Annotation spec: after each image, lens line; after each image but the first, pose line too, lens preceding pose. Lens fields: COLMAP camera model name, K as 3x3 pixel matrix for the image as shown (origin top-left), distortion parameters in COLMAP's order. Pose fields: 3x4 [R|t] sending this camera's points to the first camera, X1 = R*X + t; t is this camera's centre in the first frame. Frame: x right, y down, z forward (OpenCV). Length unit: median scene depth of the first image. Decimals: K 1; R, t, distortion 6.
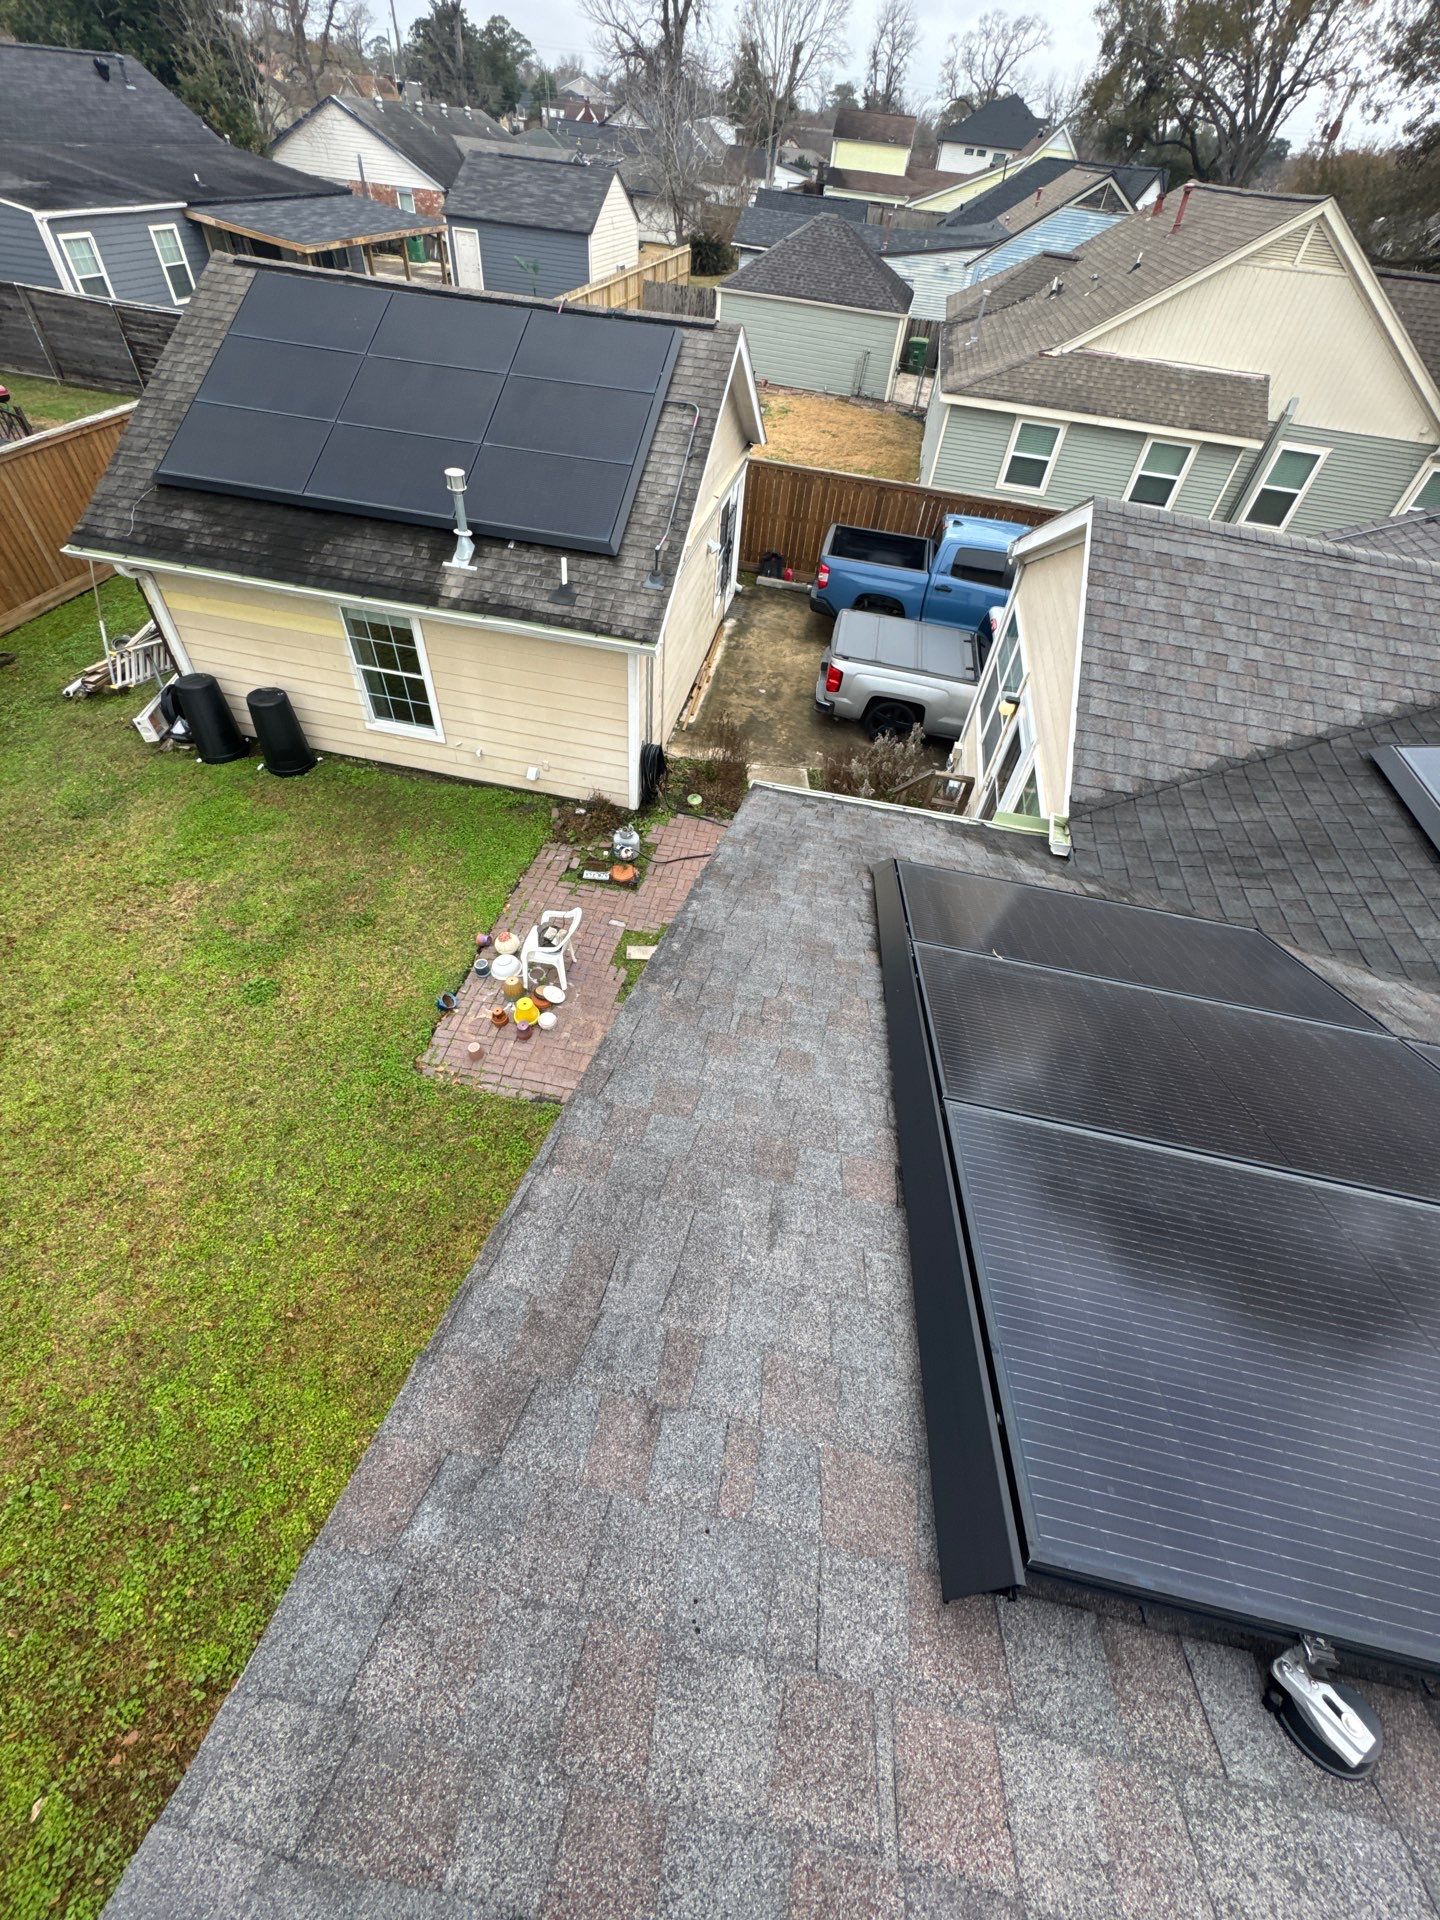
lens RADIAL K [[778.4, 0, 712.0], [0, 778.4, 959.5], [0, 0, 1]] dist [0.006470, -0.002124]
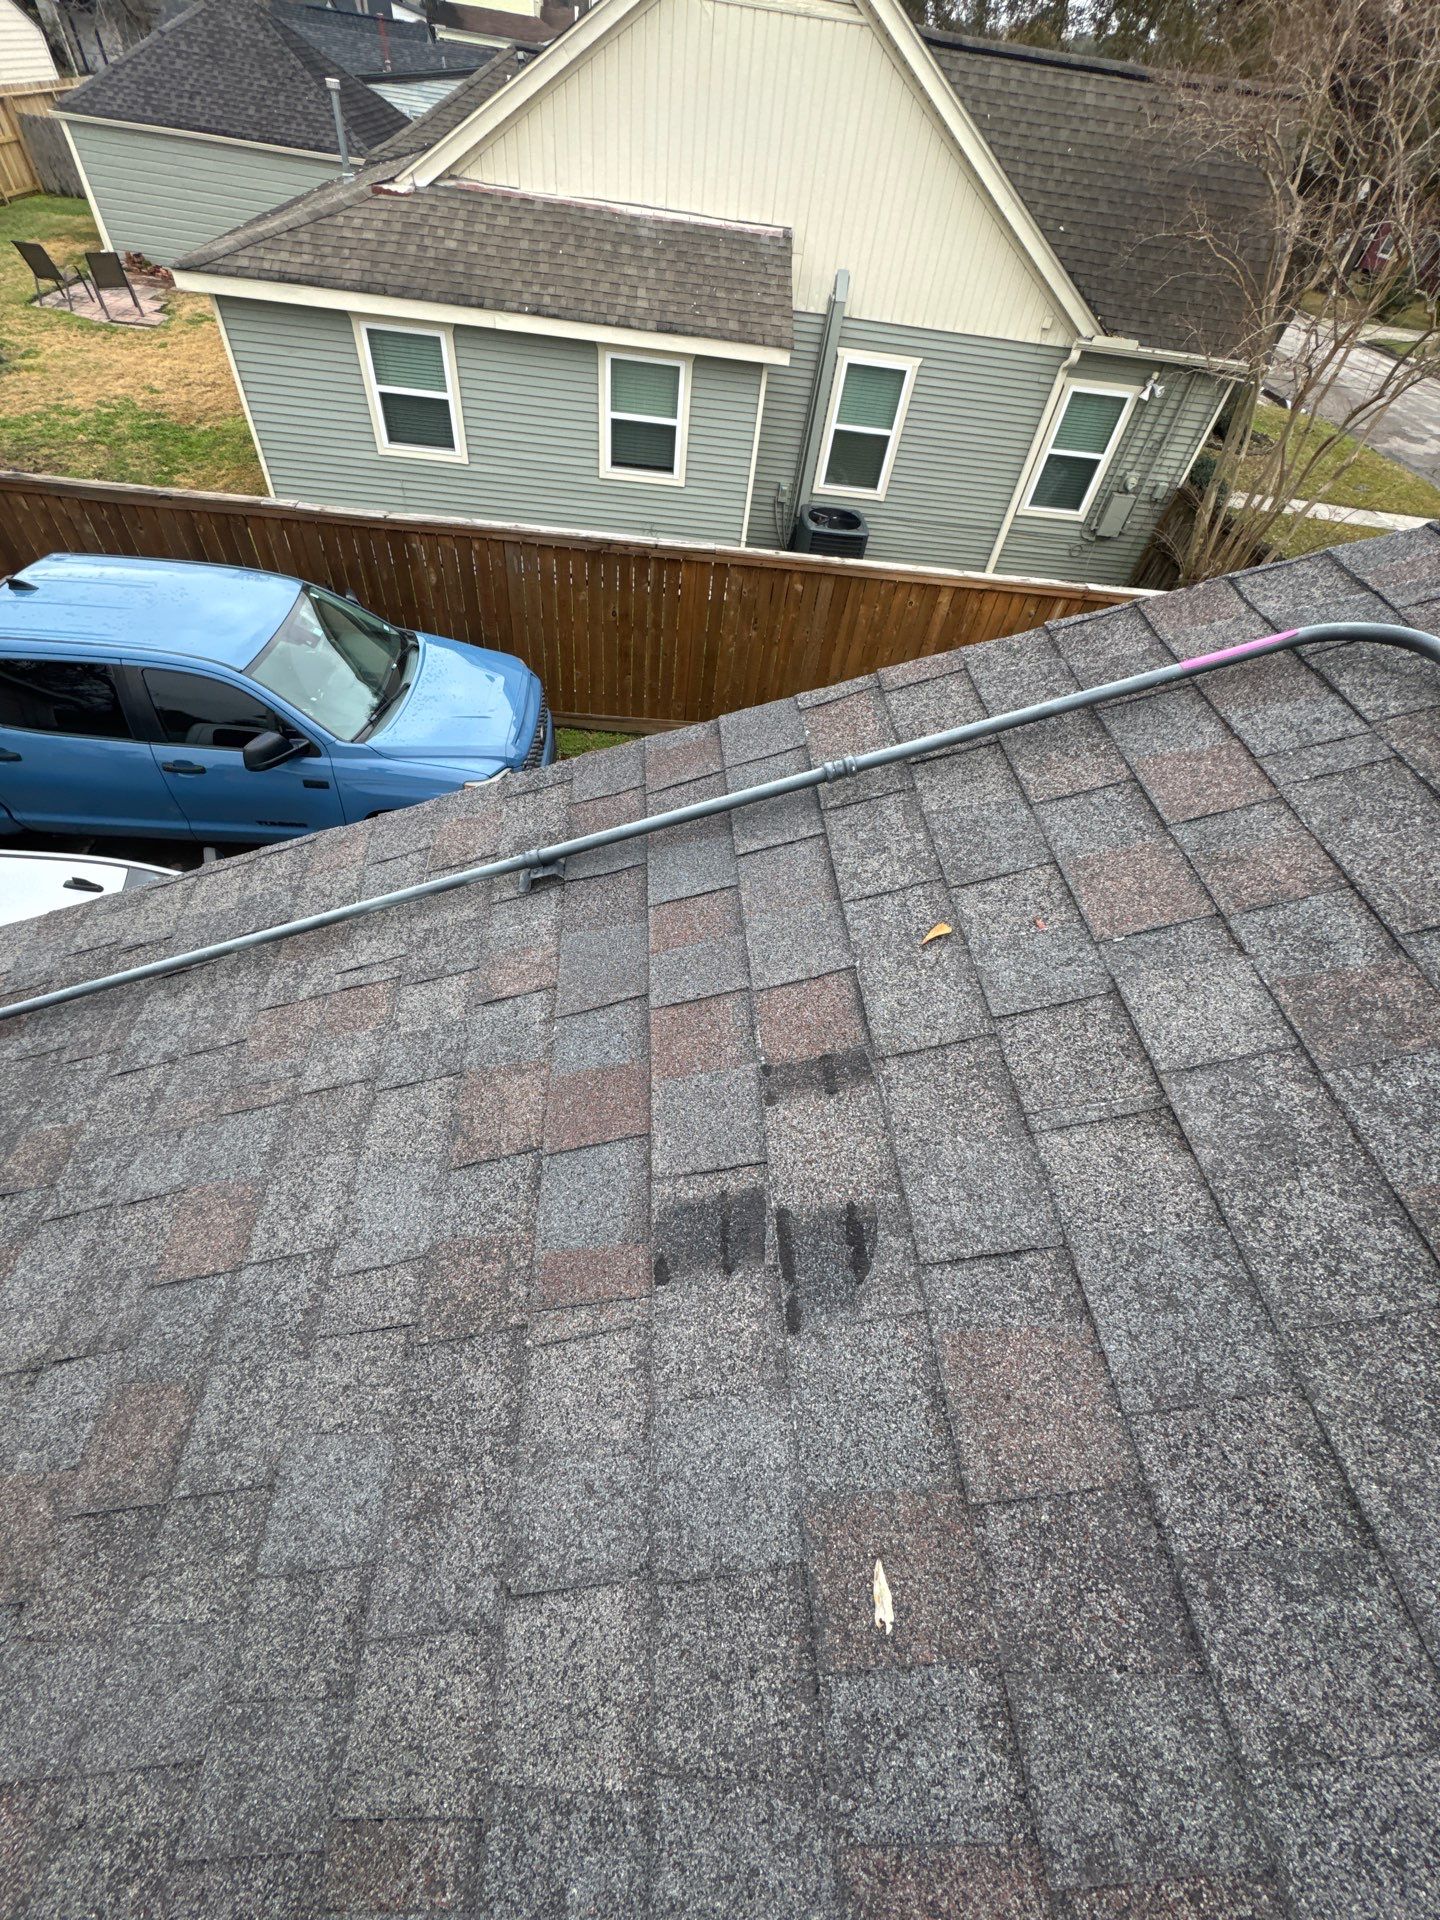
lens RADIAL K [[765.8, 0, 715.7], [0, 765.8, 960.3], [0, 0, 1]] dist [-0.001879, 0.000344]
pose [[0.969999, -0.172544, 0.171262, 0.467754], [0.157786, 0.982753, 0.096437, -0.282280], [-0.184948, -0.066521, 0.980494, 0.423900]]
